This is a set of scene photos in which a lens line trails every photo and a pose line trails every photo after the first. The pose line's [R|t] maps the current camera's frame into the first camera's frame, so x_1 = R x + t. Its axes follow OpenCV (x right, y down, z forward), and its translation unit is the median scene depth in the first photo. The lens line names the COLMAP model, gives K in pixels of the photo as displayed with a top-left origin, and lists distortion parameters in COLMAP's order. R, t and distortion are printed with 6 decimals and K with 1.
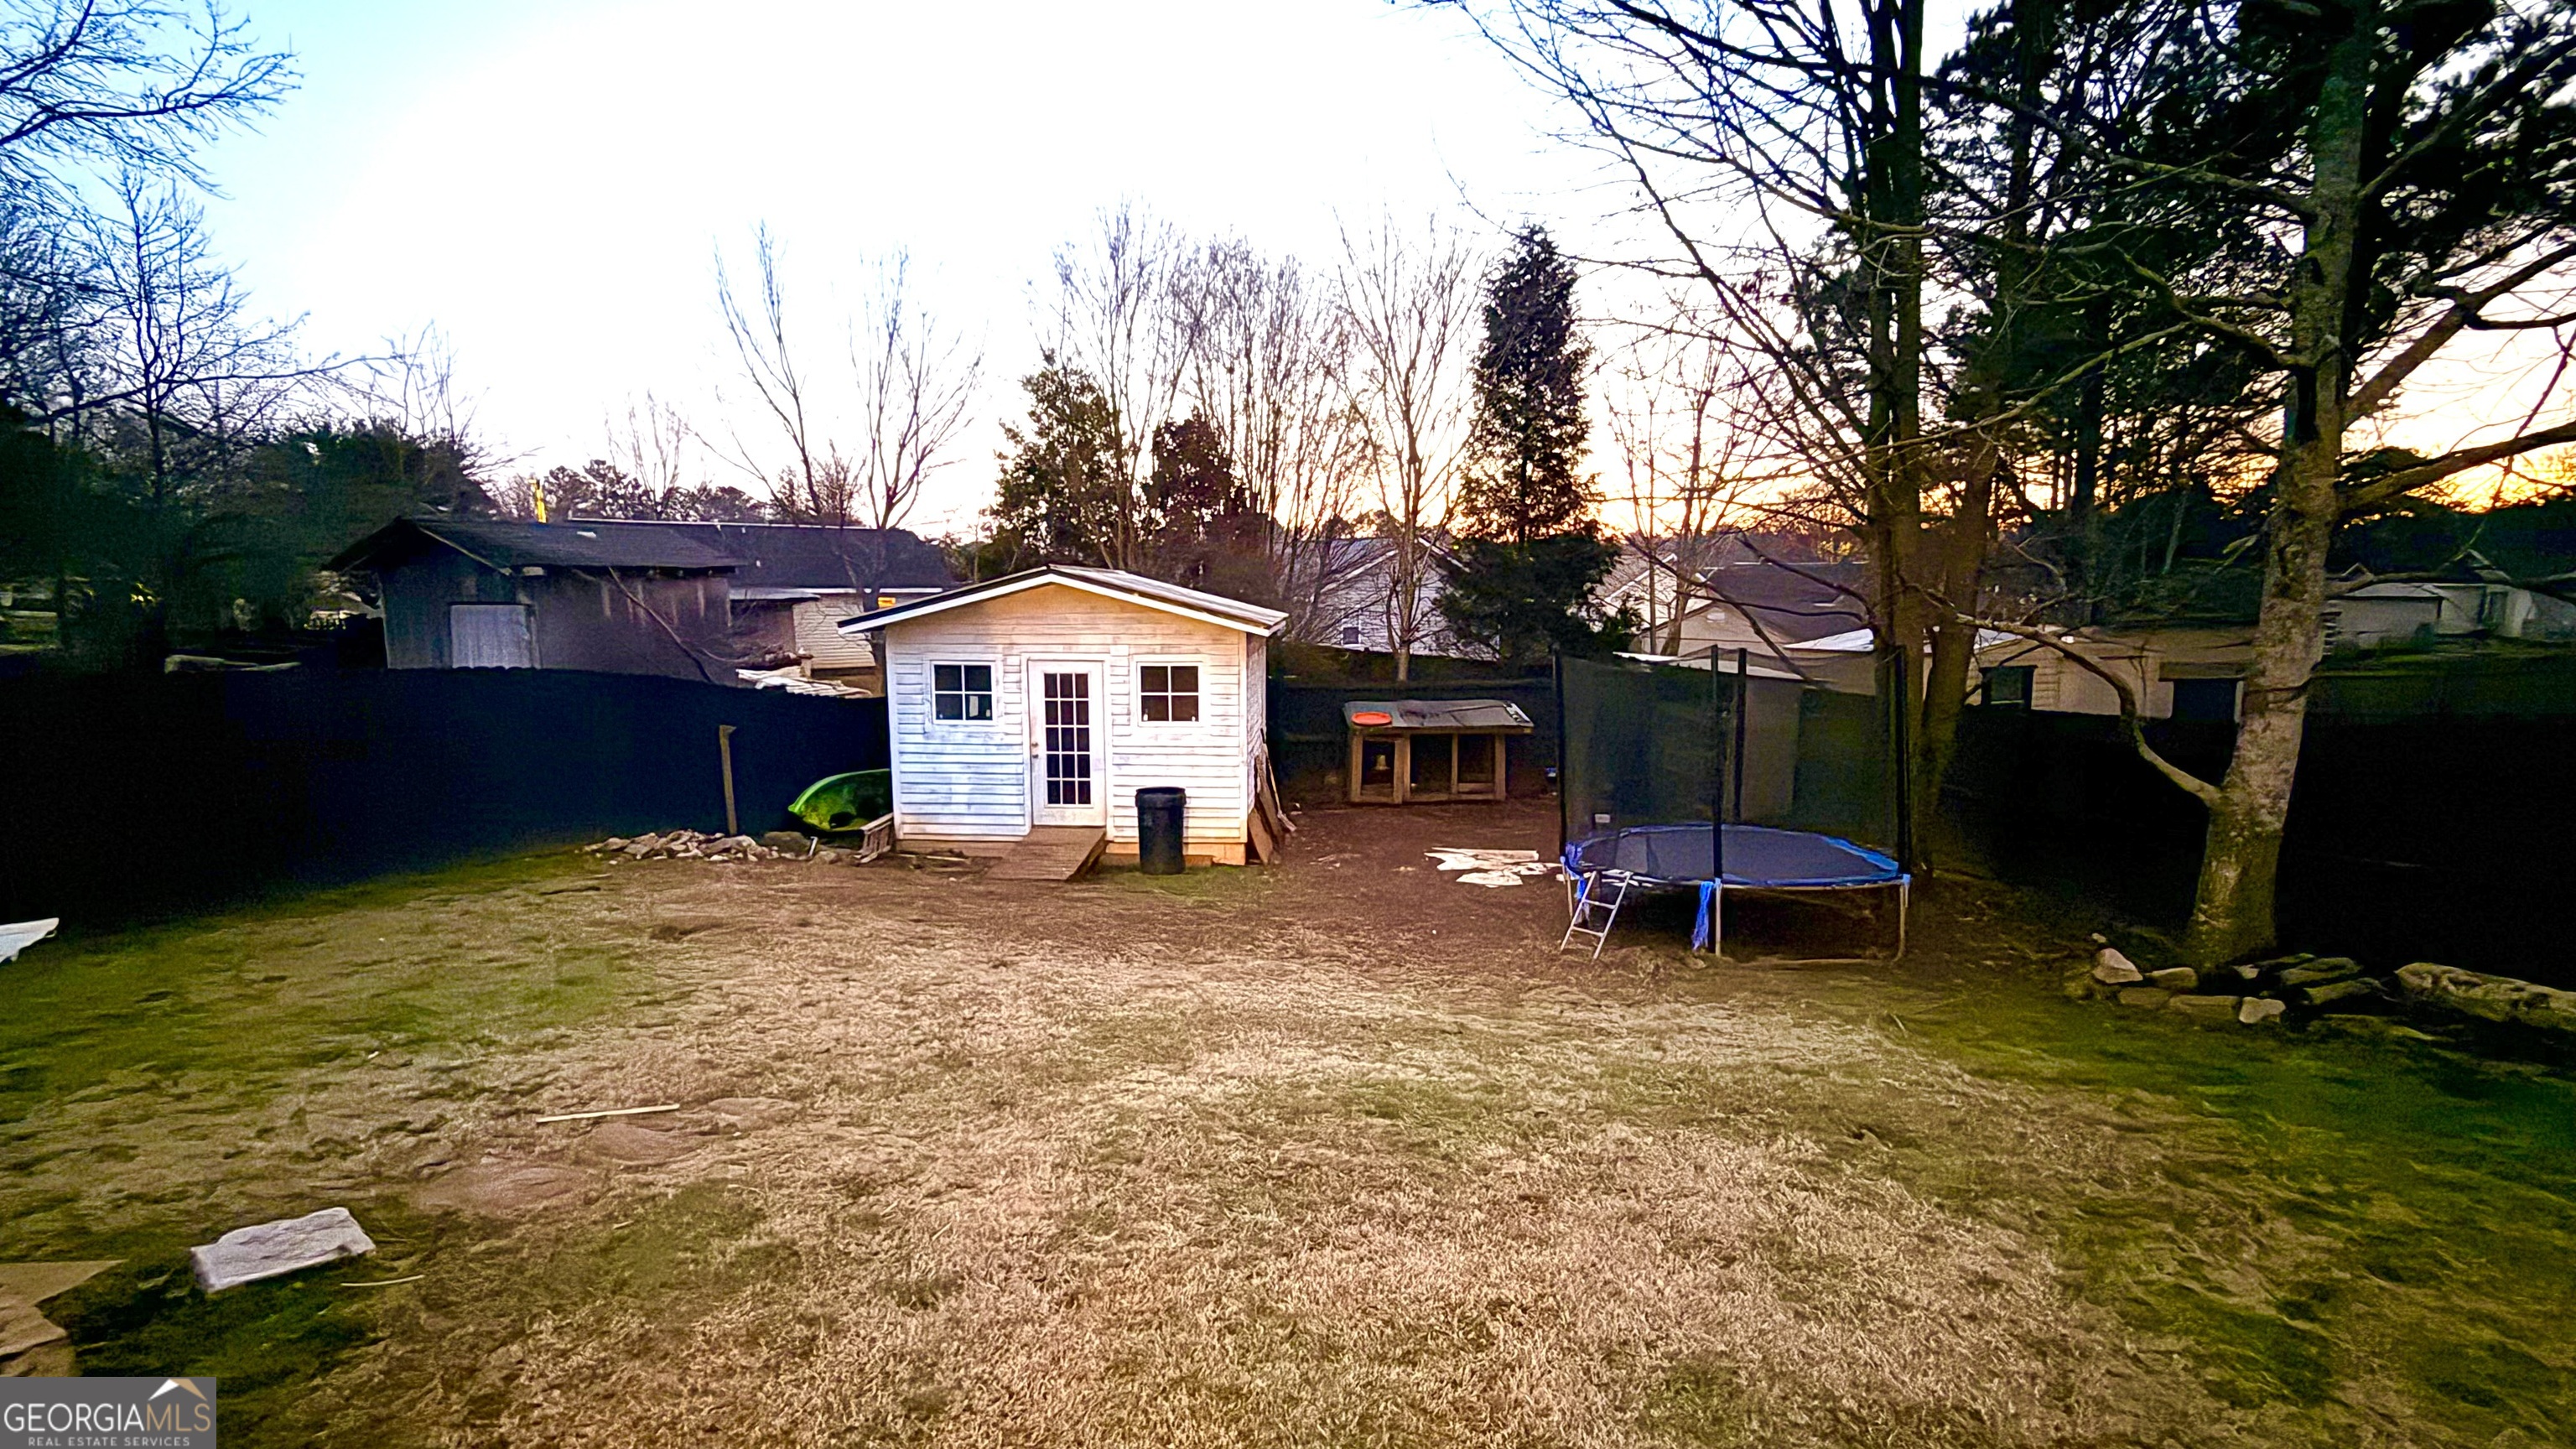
lens RADIAL K [[1020.5, 0, 1297.2], [0, 1020.5, 724.5], [0, 0, 1]] dist [-0.000182, 0.000046]
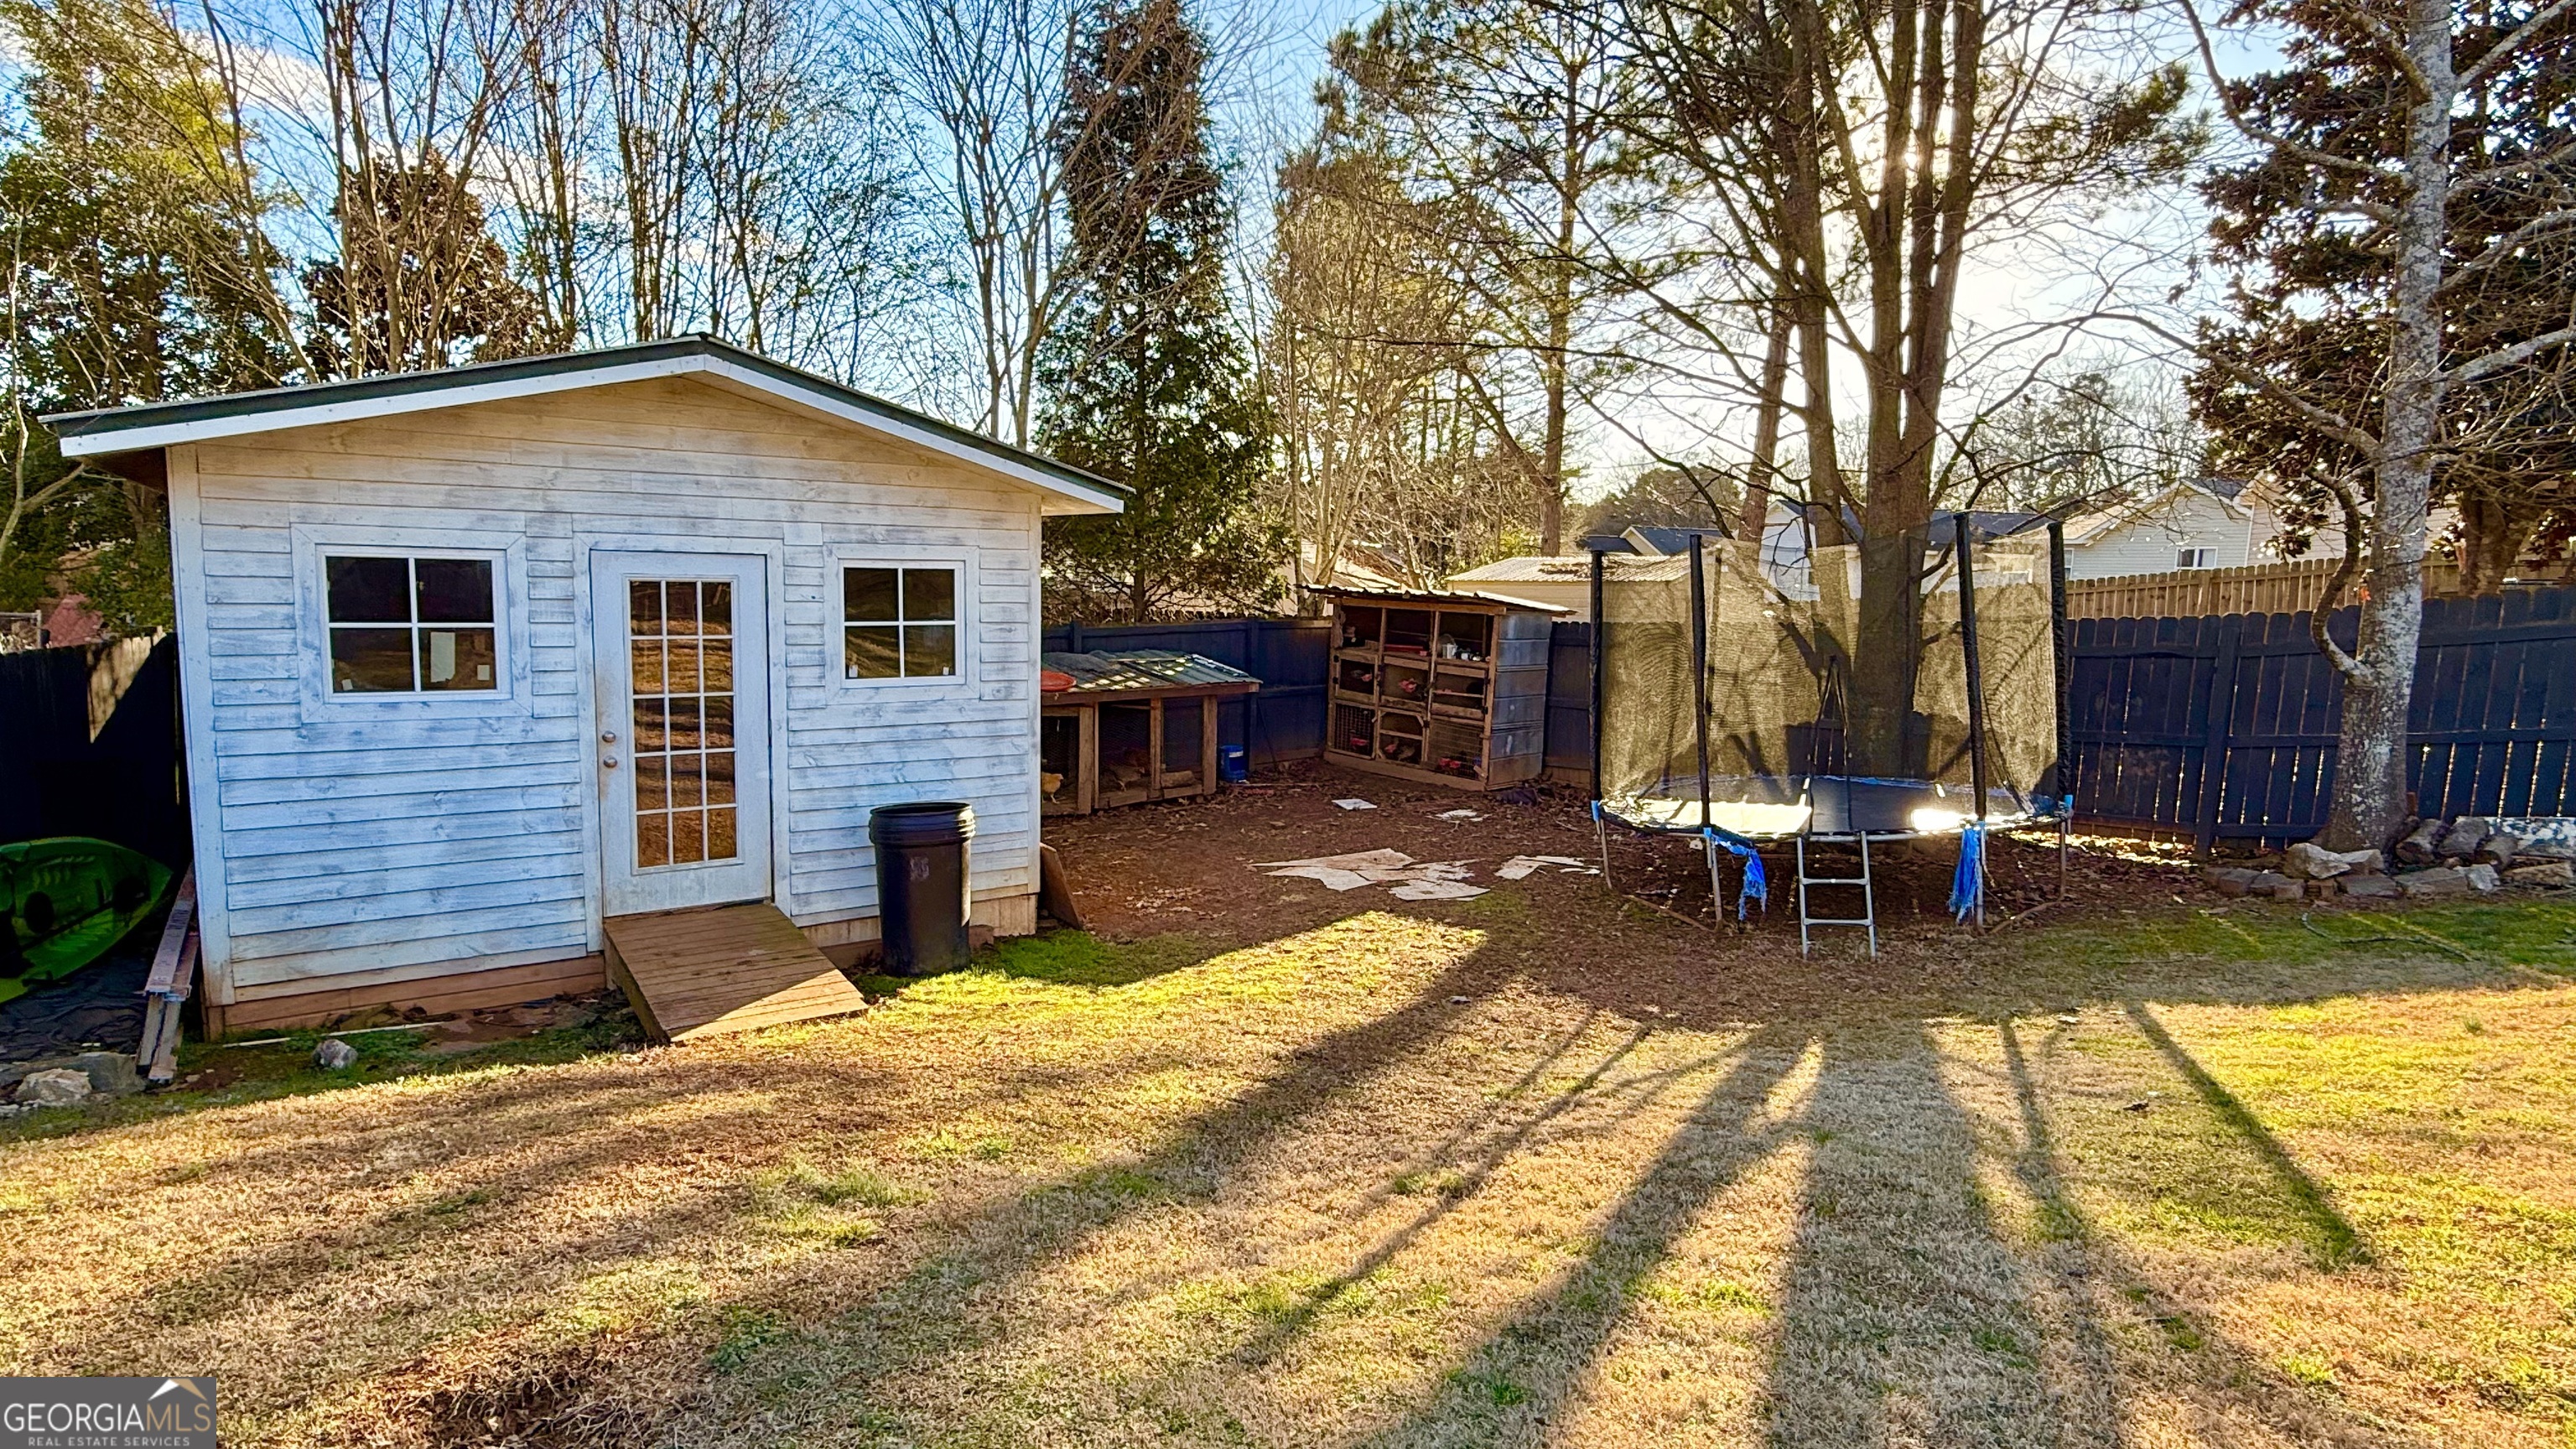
lens RADIAL K [[1316.4, 0, 1286.1], [0, 1316.4, 724.7], [0, 0, 1]] dist [-0.009613, 0.002244]
pose [[0.780805, -0.055675, 0.622289, -0.385289], [0.057142, 0.998211, 0.017610, 0.020558], [-0.622156, 0.021809, 0.782589, 0.358804]]
